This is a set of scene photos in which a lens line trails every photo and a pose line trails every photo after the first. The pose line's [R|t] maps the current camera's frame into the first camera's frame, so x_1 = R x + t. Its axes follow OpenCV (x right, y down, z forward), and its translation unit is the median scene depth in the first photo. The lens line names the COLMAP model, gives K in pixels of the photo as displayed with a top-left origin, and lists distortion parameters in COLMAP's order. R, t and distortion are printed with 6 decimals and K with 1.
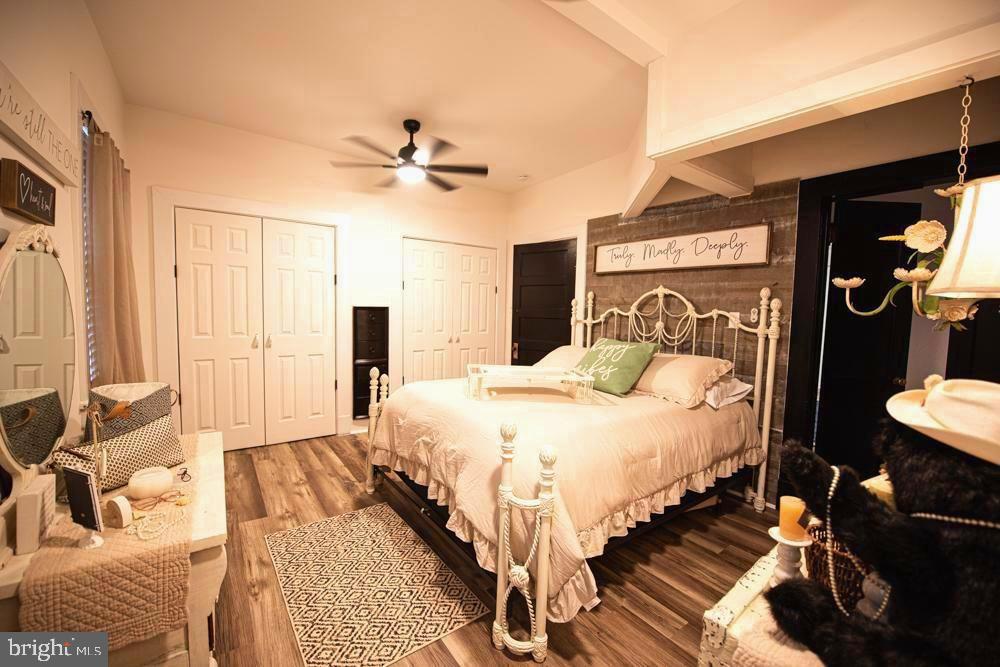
lens RADIAL K [[397.6, 0, 500.0], [0, 397.6, 333.5], [0, 0, 1]] dist [-0.020578, -0.000960]
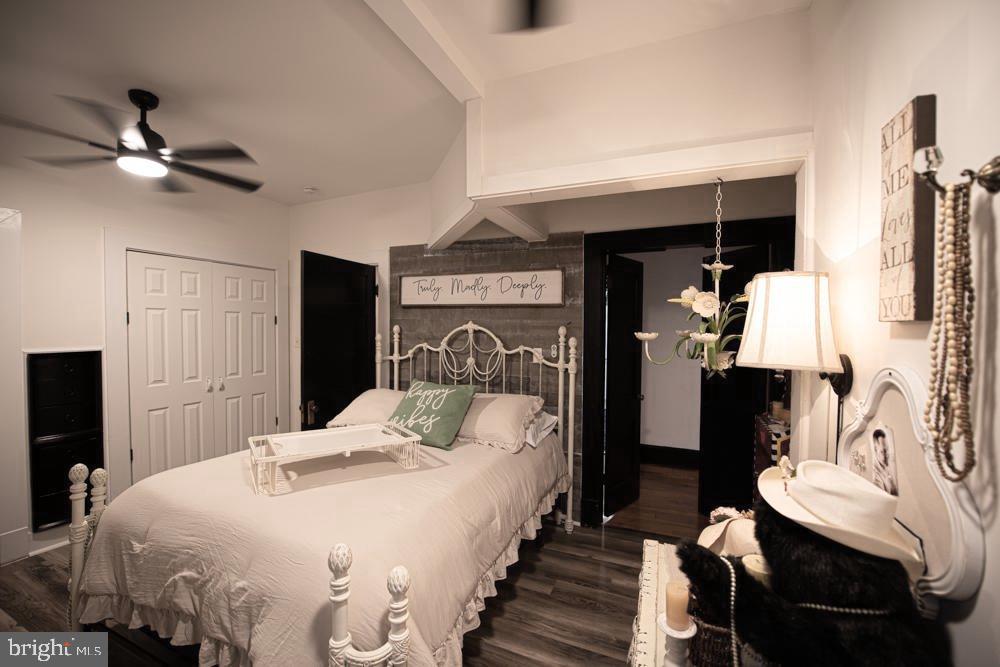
lens RADIAL K [[397.6, 0, 500.0], [0, 397.6, 333.5], [0, 0, 1]] dist [-0.020578, -0.000960]
pose [[0.861779, -0.025935, 0.506620, -0.044213], [0.044509, 0.998706, -0.024586, -0.075162], [-0.505327, 0.043737, 0.861819, 0.122433]]
